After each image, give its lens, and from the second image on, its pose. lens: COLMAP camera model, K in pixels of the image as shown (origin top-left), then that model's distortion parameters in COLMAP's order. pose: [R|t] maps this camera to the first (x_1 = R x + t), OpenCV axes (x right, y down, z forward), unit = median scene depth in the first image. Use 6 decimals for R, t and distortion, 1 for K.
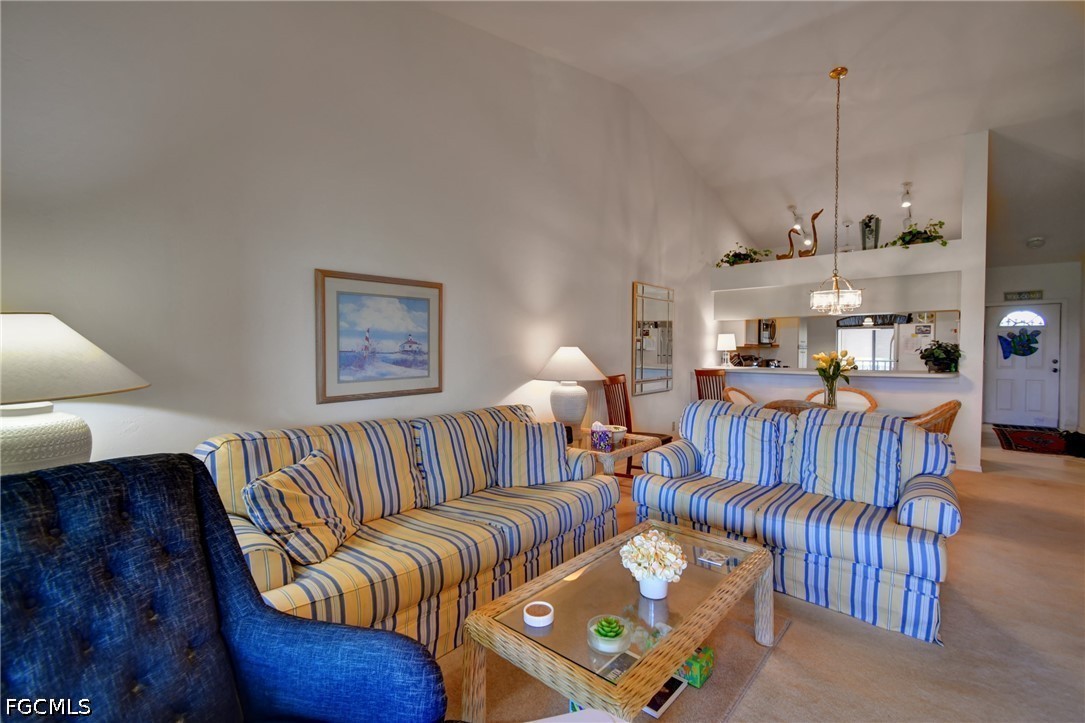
lens RADIAL K [[480.3, 0, 542.5], [0, 480.3, 361.5], [0, 0, 1]] dist [0.001686, -0.000028]
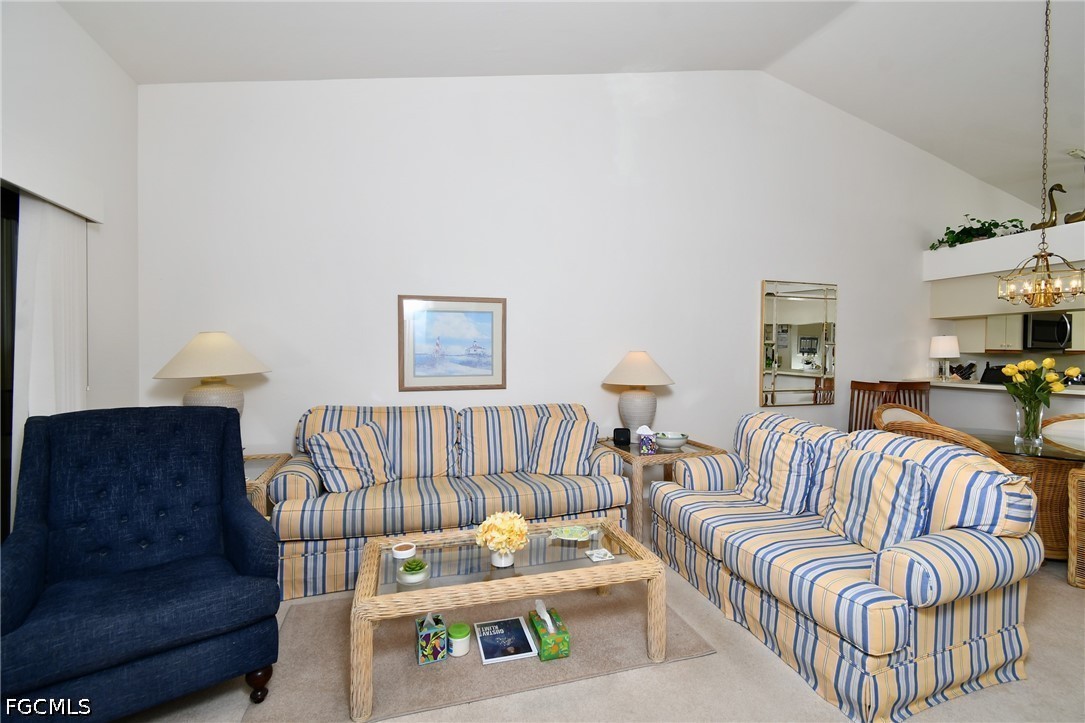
lens RADIAL K [[474.1, 0, 542.5], [0, 474.1, 361.5], [0, 0, 1]] dist [0.004351, 0.000455]
pose [[0.847483, 0.014201, -0.530633, 0.513265], [-0.020636, 0.999768, -0.006202, 0.001345], [0.530421, 0.016206, 0.847579, 0.041767]]
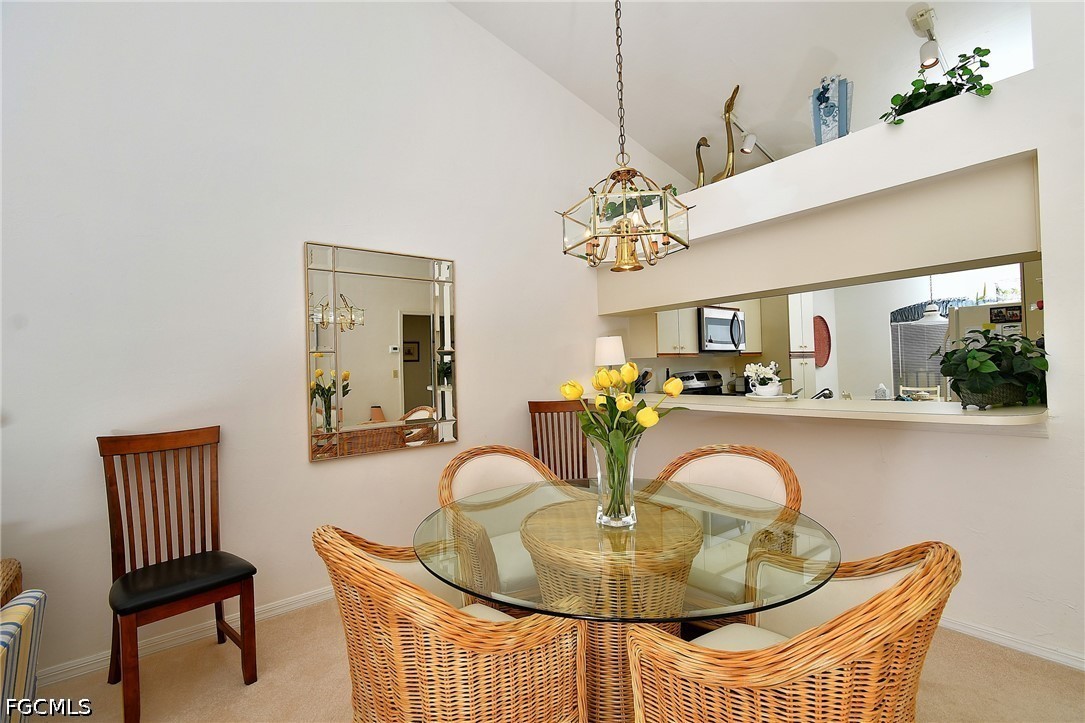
lens RADIAL K [[489.6, 0, 542.5], [0, 489.6, 361.5], [0, 0, 1]] dist [0.000968, 0.000035]
pose [[0.983150, -0.035051, -0.179407, 0.856307], [0.028463, 0.998827, -0.039166, -0.015922], [0.180569, 0.033399, 0.982995, 0.851426]]
